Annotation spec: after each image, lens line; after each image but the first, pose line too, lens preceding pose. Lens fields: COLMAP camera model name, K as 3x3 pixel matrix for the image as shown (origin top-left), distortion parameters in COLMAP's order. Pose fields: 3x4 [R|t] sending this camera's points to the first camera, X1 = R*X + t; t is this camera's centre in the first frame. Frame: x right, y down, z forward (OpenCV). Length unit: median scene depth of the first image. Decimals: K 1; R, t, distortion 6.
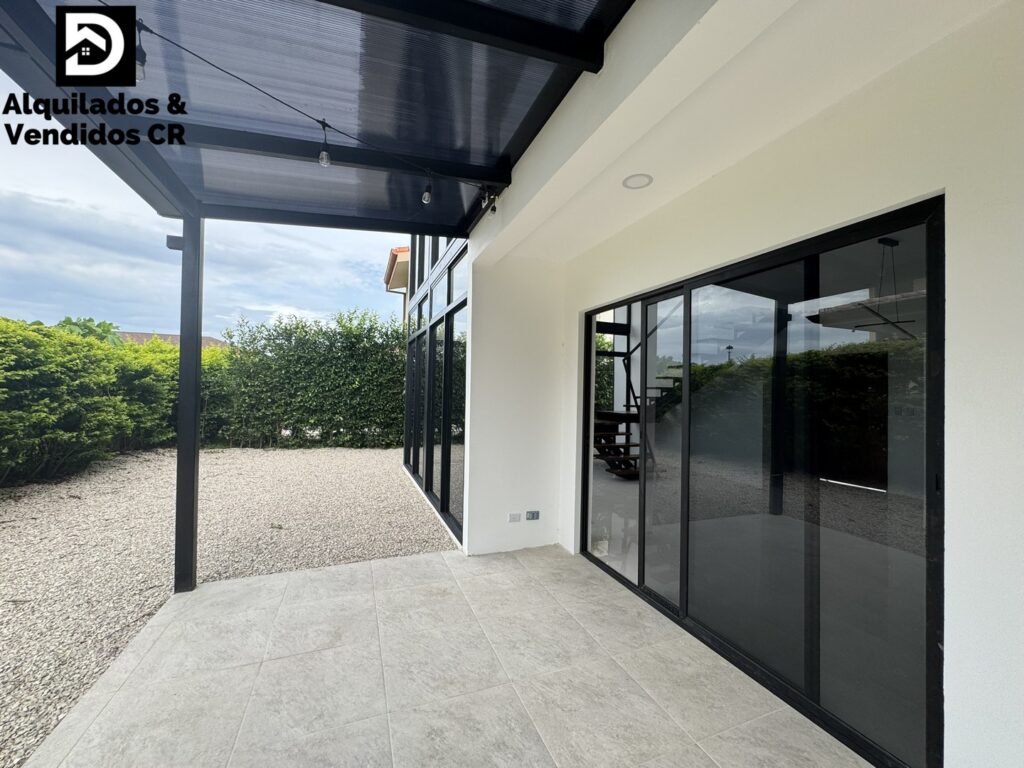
lens RADIAL K [[410.1, 0, 511.5], [0, 410.1, 384.5], [0, 0, 1]] dist [0.000563, 0.000262]
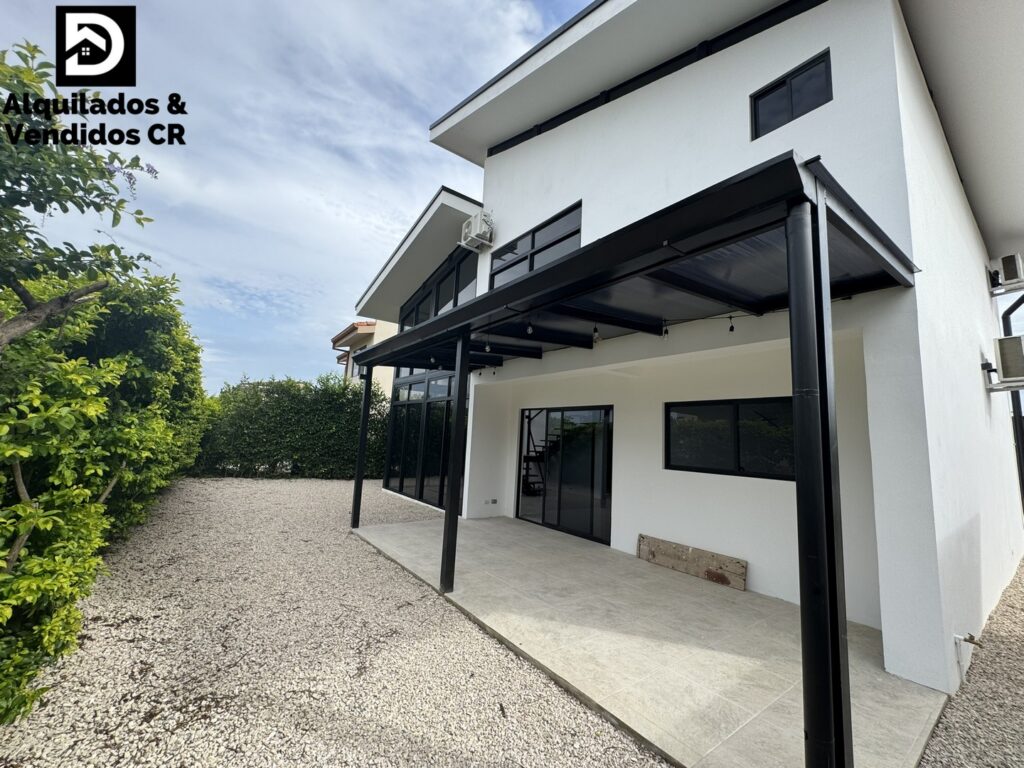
lens RADIAL K [[410.1, 0, 511.5], [0, 410.1, 384.5], [0, 0, 1]] dist [0.000563, 0.000262]
pose [[0.962877, 0.065996, 0.261748, -0.240711], [-0.037842, 0.993079, -0.111186, -0.027399], [-0.267274, 0.097153, 0.958710, -0.592663]]
